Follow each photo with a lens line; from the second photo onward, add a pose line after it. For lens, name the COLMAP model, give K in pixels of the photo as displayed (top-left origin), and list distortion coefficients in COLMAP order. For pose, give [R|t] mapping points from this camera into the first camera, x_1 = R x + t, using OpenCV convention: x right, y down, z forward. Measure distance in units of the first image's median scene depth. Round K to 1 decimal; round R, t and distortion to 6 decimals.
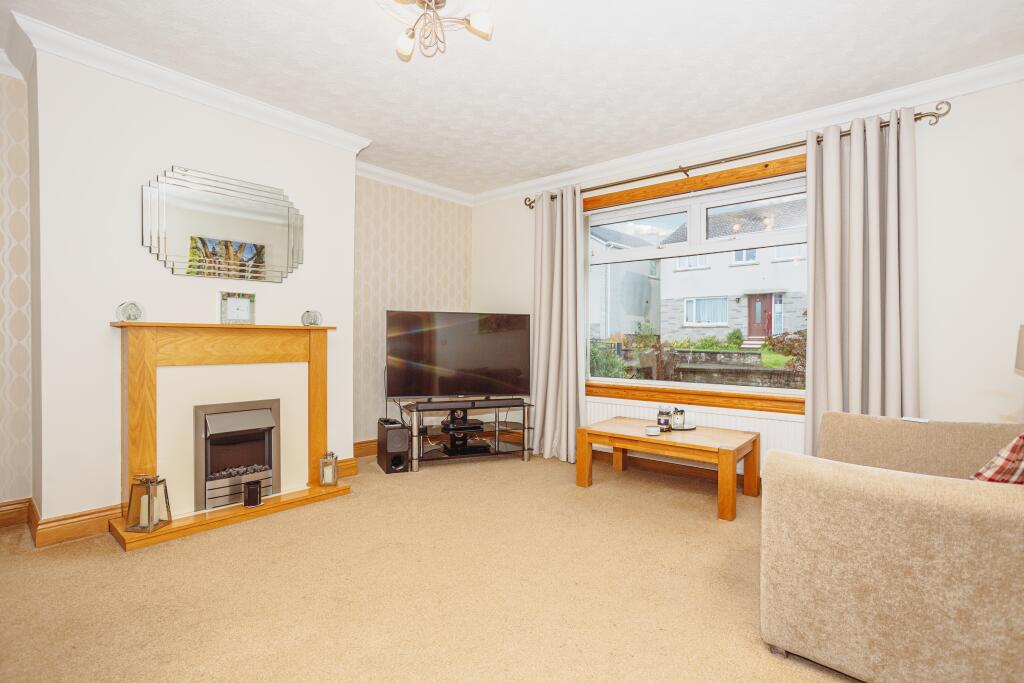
lens RADIAL K [[496.8, 0, 507.1], [0, 496.8, 339.4], [0, 0, 1]] dist [-0.055436, 0.029263]
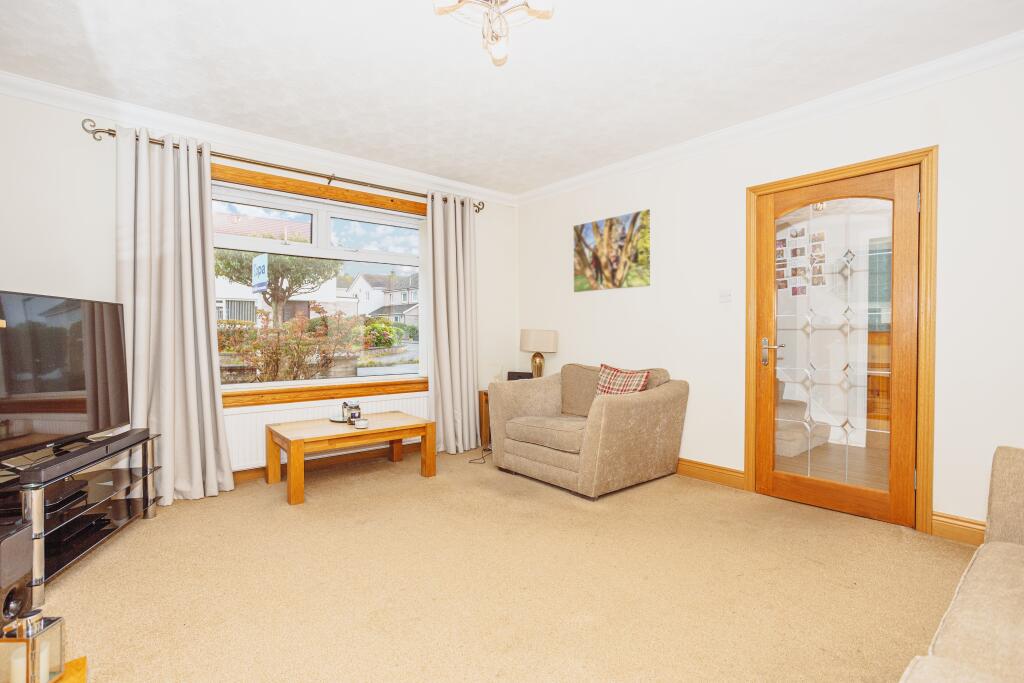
lens RADIAL K [[496.8, 0, 507.1], [0, 496.8, 339.4], [0, 0, 1]] dist [-0.055436, 0.029263]
pose [[0.147868, -0.012481, 0.988928, -0.666643], [0.007421, 0.999906, 0.011510, -0.006931], [-0.988979, 0.005637, 0.147947, 0.494446]]
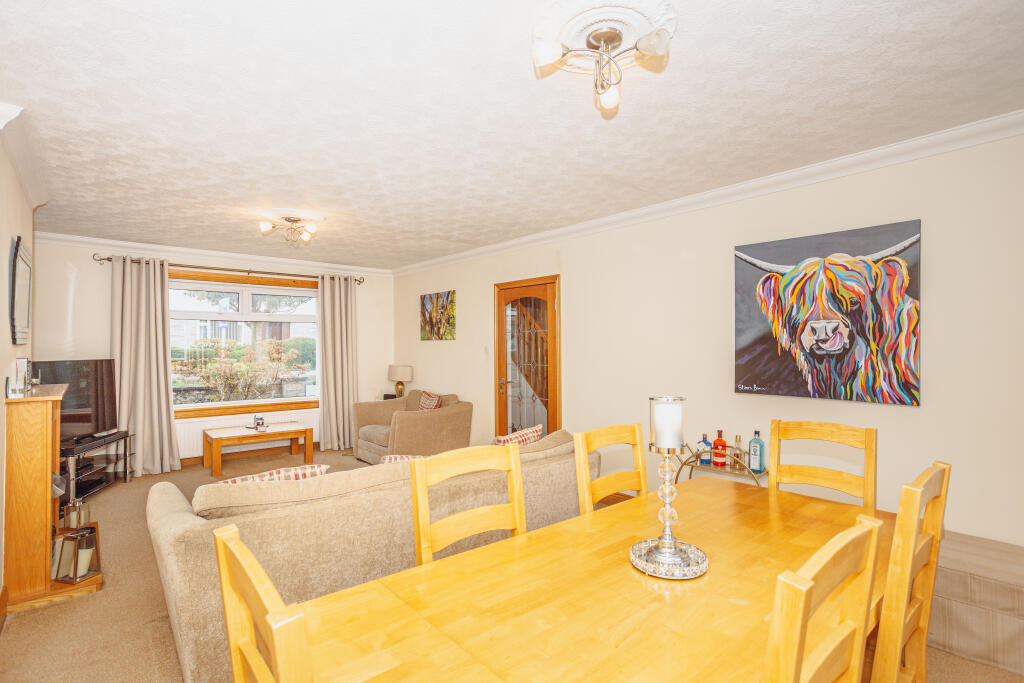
lens RADIAL K [[496.8, 0, 507.1], [0, 496.8, 339.4], [0, 0, 1]] dist [-0.055436, 0.029263]
pose [[0.133428, 0.012627, 0.990978, -1.203727], [0.009498, 0.999857, -0.014019, -0.088327], [-0.991013, 0.011283, 0.133289, -0.070813]]
